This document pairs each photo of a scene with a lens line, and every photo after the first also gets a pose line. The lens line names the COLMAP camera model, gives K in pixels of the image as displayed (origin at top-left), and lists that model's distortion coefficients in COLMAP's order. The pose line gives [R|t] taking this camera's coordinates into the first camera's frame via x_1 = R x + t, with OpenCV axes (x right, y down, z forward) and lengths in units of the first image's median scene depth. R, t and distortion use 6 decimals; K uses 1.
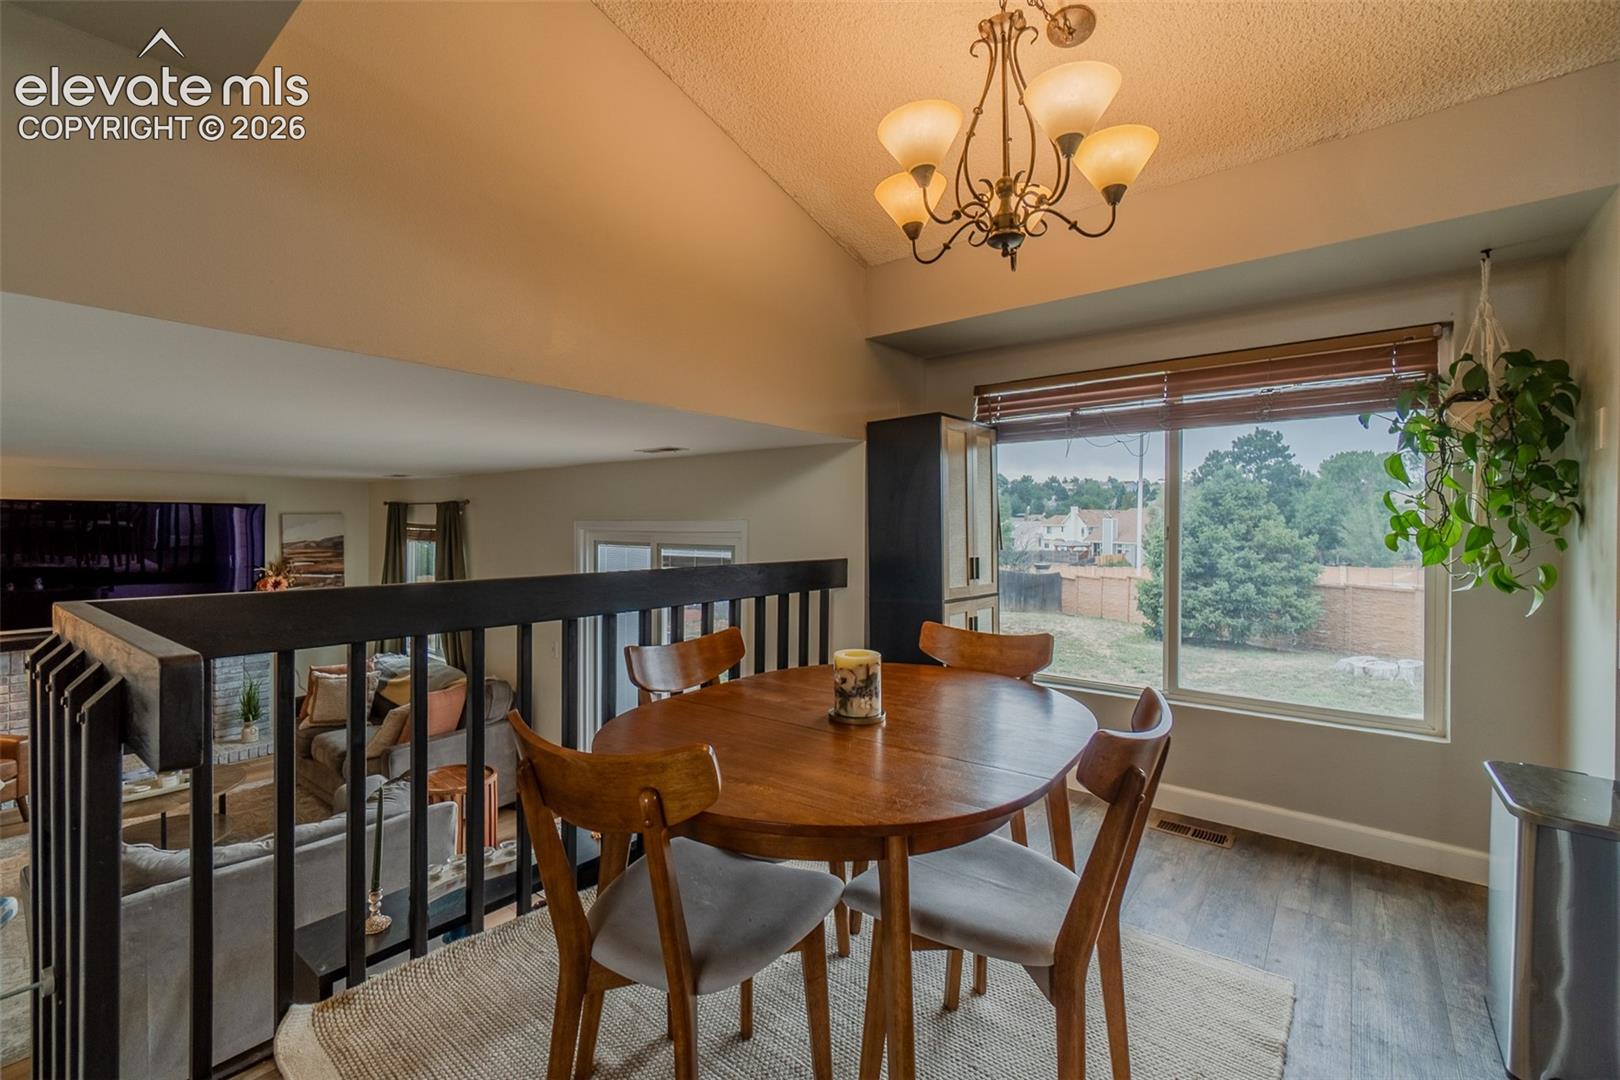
lens RADIAL K [[703.1, 0, 788.5], [0, 703.1, 529.2], [0, 0, 1]] dist [-0.004264, 0.000482]
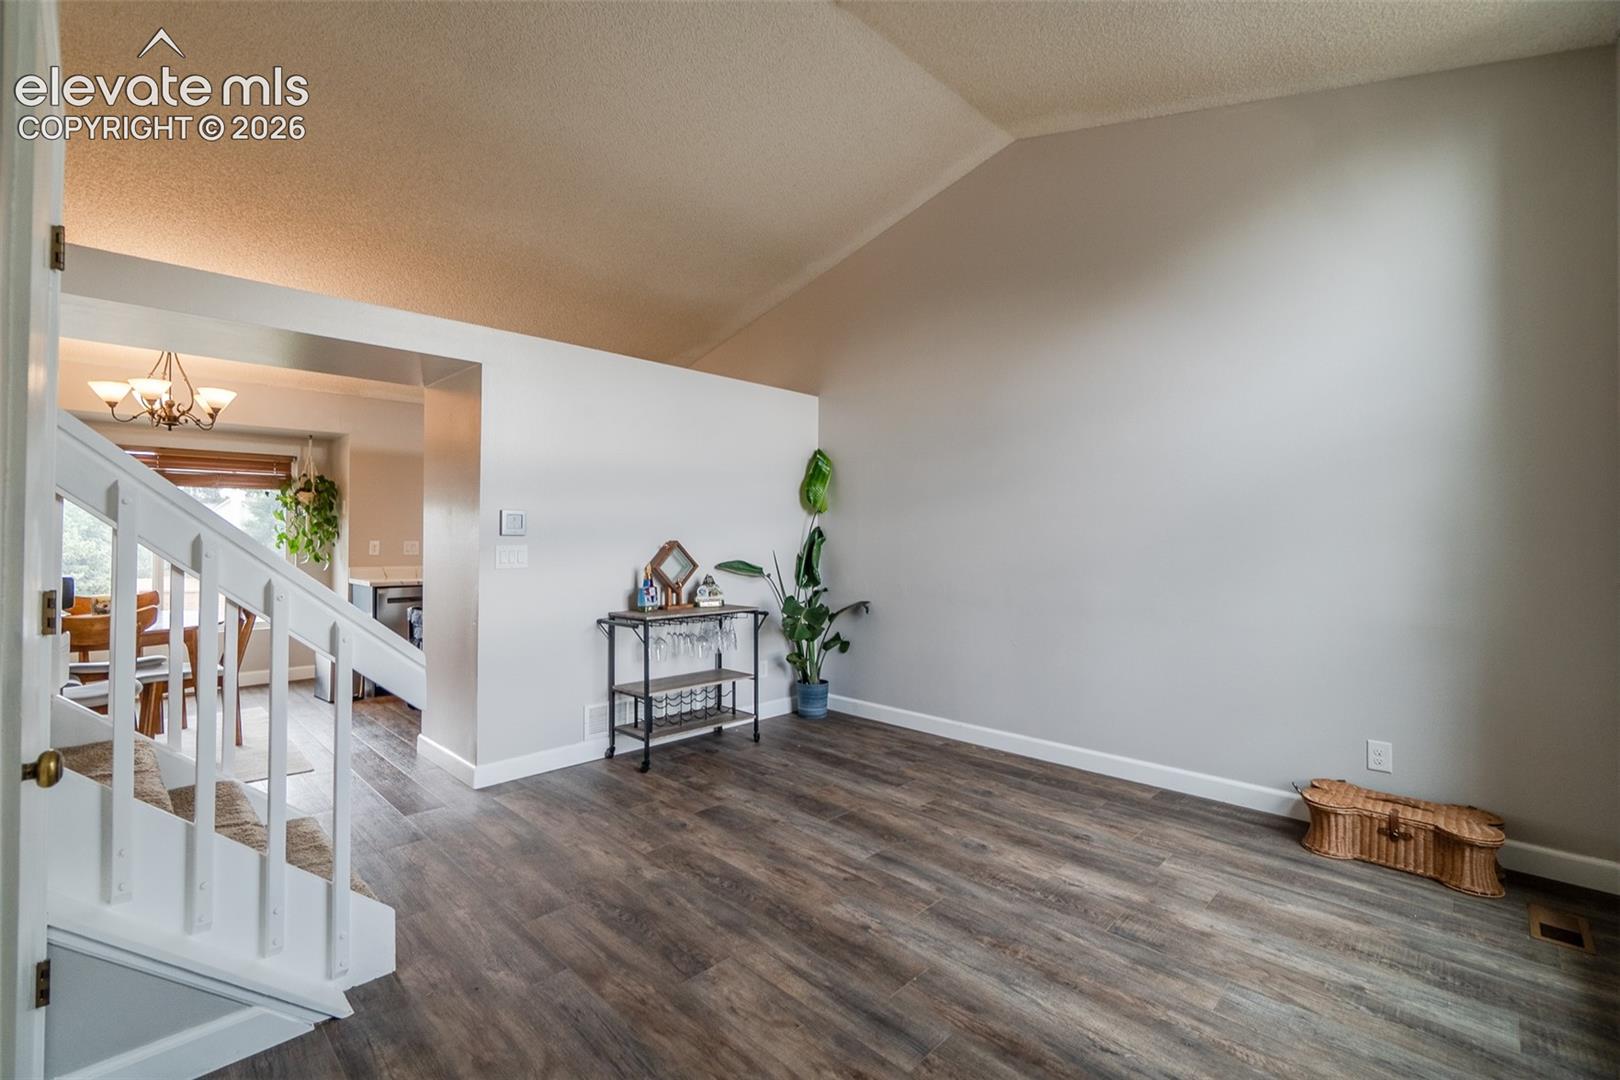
lens RADIAL K [[703.1, 0, 788.5], [0, 703.1, 529.2], [0, 0, 1]] dist [-0.004264, 0.000482]
pose [[0.105719, 0.009789, 0.994348, -1.508698], [0.001807, 0.999948, -0.010036, -0.009940], [-0.994394, 0.002858, 0.105696, -1.126300]]
